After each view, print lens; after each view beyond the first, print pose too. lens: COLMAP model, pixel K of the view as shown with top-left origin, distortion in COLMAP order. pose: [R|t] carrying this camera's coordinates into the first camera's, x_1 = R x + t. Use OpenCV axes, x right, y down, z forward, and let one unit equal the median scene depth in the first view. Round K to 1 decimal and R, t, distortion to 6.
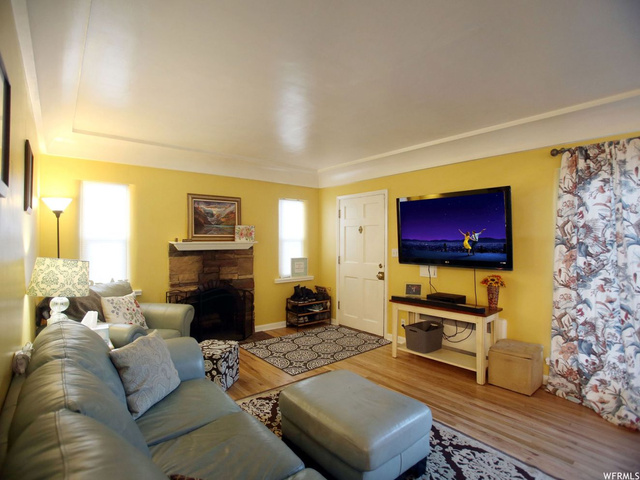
lens RADIAL K [[326.5, 0, 315.0], [0, 326.5, 237.8], [0, 0, 1]] dist [-0.078405, 0.033647]
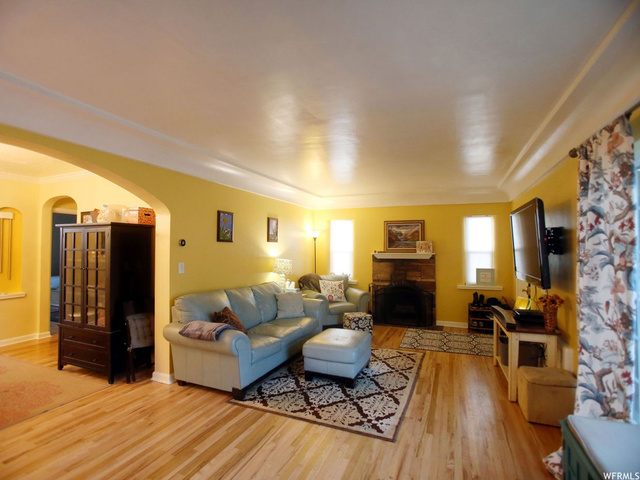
lens RADIAL K [[326.5, 0, 315.0], [0, 326.5, 237.8], [0, 0, 1]] dist [-0.078405, 0.033647]
pose [[0.470796, -0.028254, -0.881790, 0.763142], [0.003343, 0.999537, -0.030242, -0.013203], [0.882236, 0.011291, 0.470672, -0.009901]]
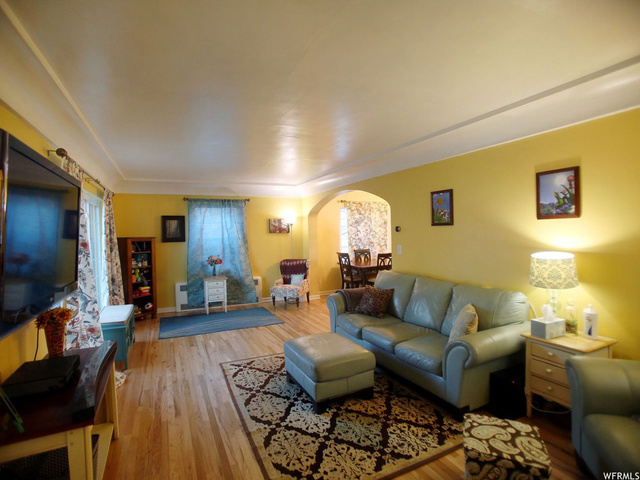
lens RADIAL K [[326.5, 0, 315.0], [0, 326.5, 237.8], [0, 0, 1]] dist [-0.078405, 0.033647]
pose [[-0.971317, 0.019770, 0.236966, -0.092248], [0.022577, 0.999703, 0.009137, -0.014430], [-0.236715, 0.014225, -0.971475, 1.100643]]
